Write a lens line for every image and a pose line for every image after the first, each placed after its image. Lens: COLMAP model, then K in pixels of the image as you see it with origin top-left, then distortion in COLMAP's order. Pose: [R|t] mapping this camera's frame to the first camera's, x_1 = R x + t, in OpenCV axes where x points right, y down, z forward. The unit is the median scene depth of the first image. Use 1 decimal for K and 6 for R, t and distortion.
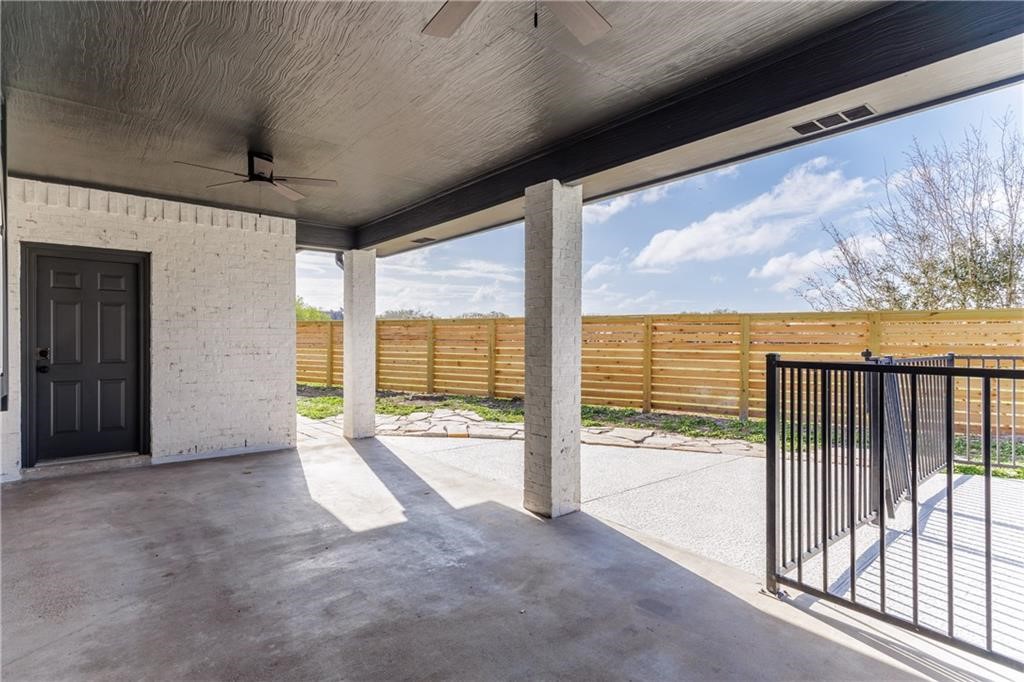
lens RADIAL K [[523.6, 0, 506.5], [0, 523.6, 343.4], [0, 0, 1]] dist [0.017747, 0.000692]
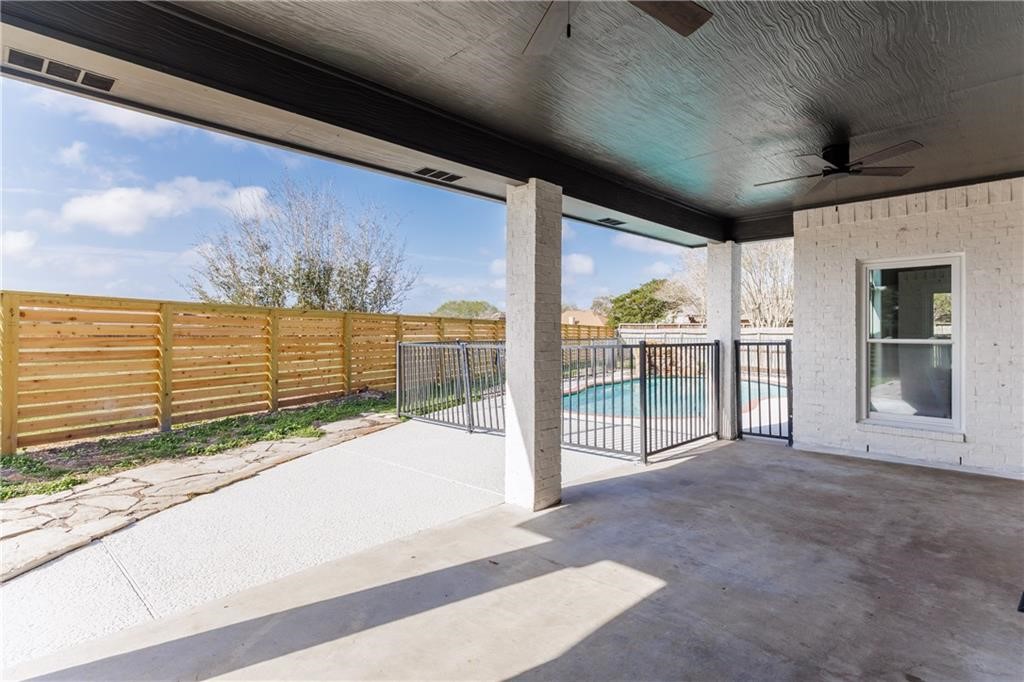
lens RADIAL K [[530.8, 0, 507.9], [0, 530.8, 332.0], [0, 0, 1]] dist [0.005889, 0.001378]
pose [[-0.137042, -0.001908, 0.990563, -0.806429], [0.005730, 0.999980, 0.002719, -0.013842], [-0.990549, 0.006048, -0.137028, 1.039646]]
